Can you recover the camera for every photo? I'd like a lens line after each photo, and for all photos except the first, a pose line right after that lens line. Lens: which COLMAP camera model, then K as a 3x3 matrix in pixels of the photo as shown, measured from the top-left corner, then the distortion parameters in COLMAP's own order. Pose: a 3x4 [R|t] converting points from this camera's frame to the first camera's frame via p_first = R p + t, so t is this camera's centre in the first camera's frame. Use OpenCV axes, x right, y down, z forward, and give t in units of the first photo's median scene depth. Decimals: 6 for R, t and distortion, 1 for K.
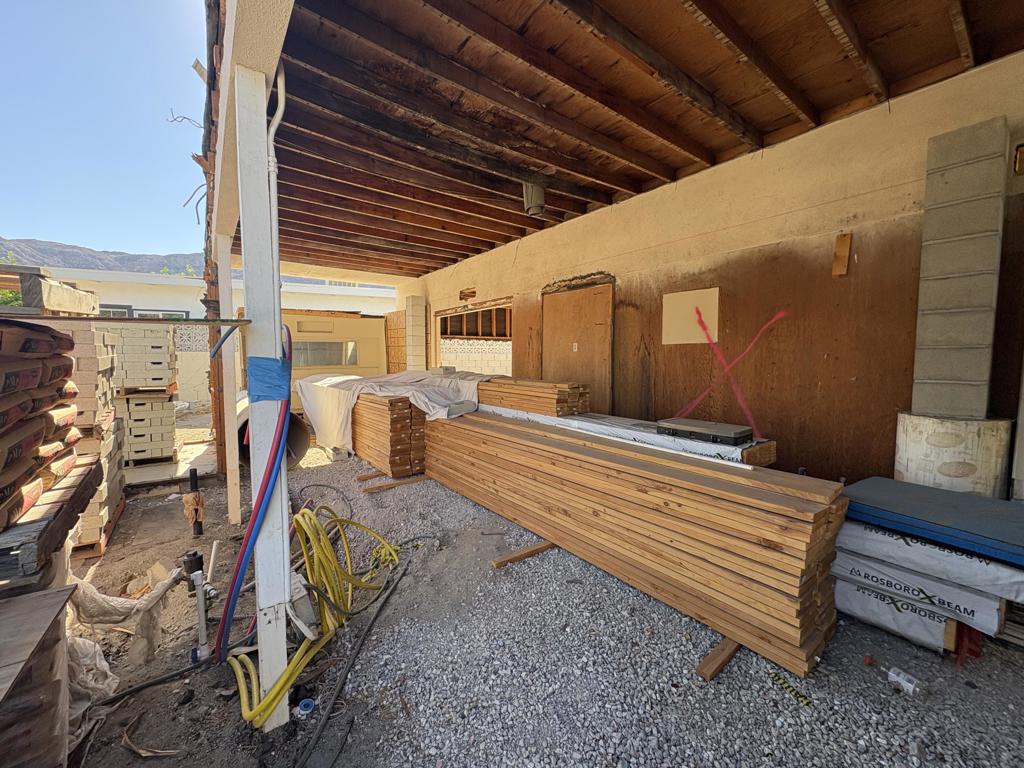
lens RADIAL K [[407.4, 0, 512.0], [0, 407.4, 384.0], [0, 0, 1]] dist [-0.000070, -0.000039]
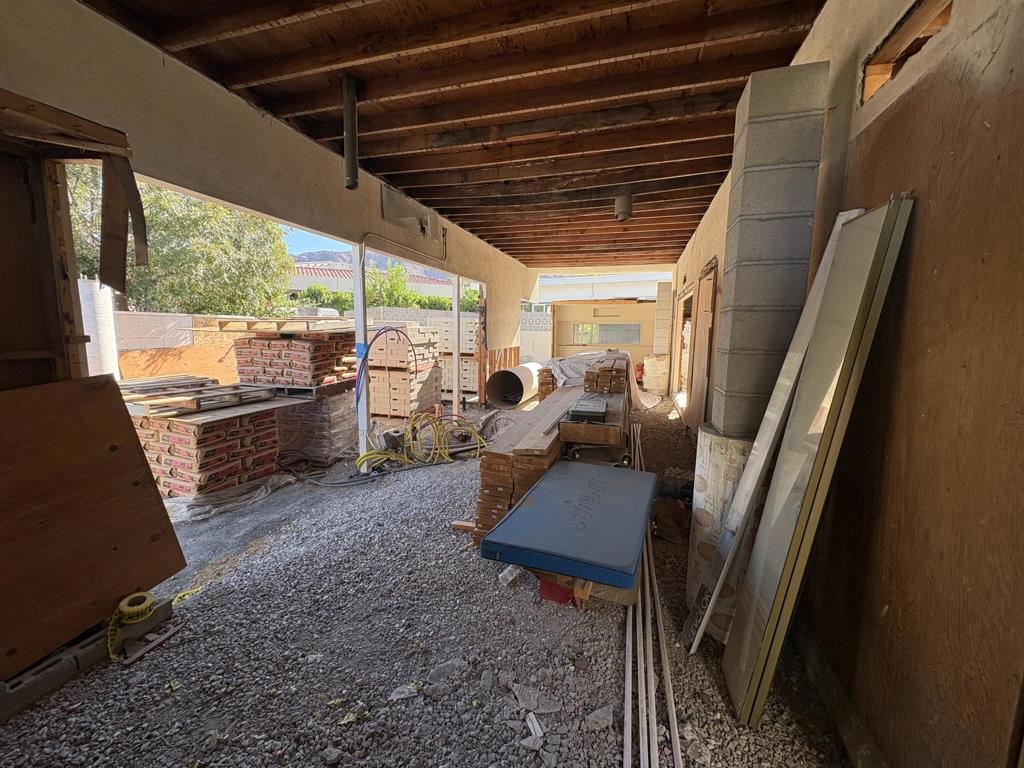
lens RADIAL K [[407.4, 0, 512.0], [0, 407.4, 384.0], [0, 0, 1]] dist [-0.000070, -0.000039]
pose [[0.586315, 0.111364, -0.802392, 0.953471], [-0.062295, 0.993771, 0.092405, -0.045413], [0.807684, -0.004194, 0.589601, 0.065937]]
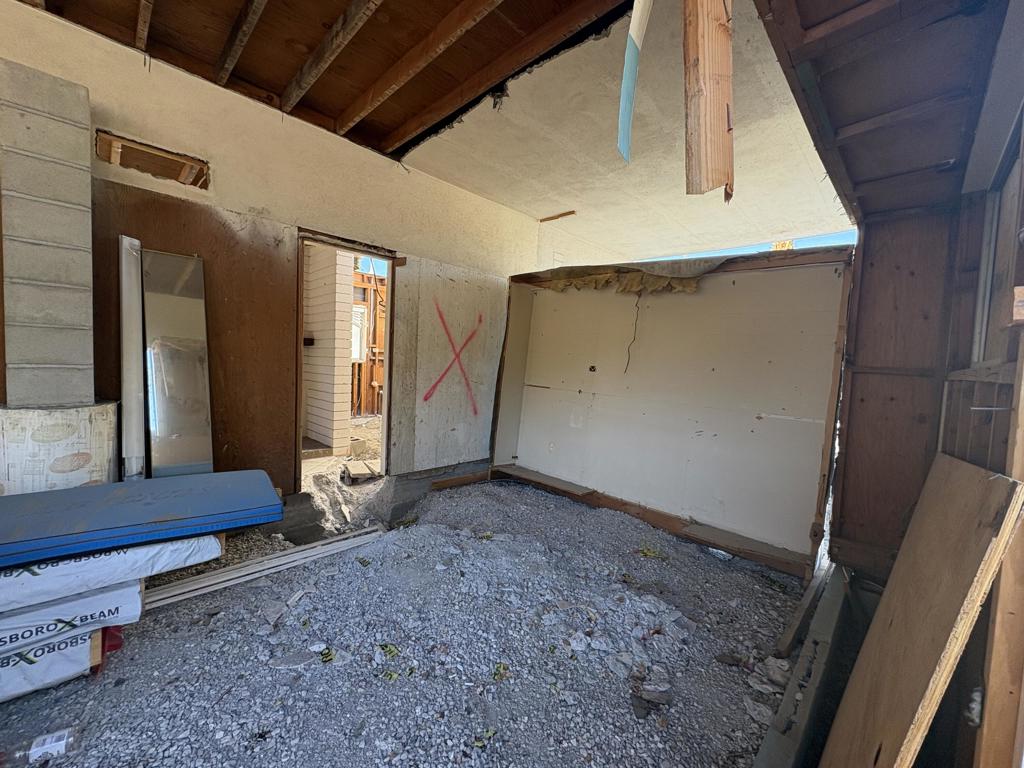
lens RADIAL K [[407.4, 0, 512.0], [0, 407.4, 384.0], [0, 0, 1]] dist [-0.000070, -0.000039]
pose [[-0.139525, -0.062718, 0.988230, 0.043810], [0.018280, 0.997659, 0.065897, -0.004095], [-0.990050, 0.027260, -0.138052, 0.091788]]
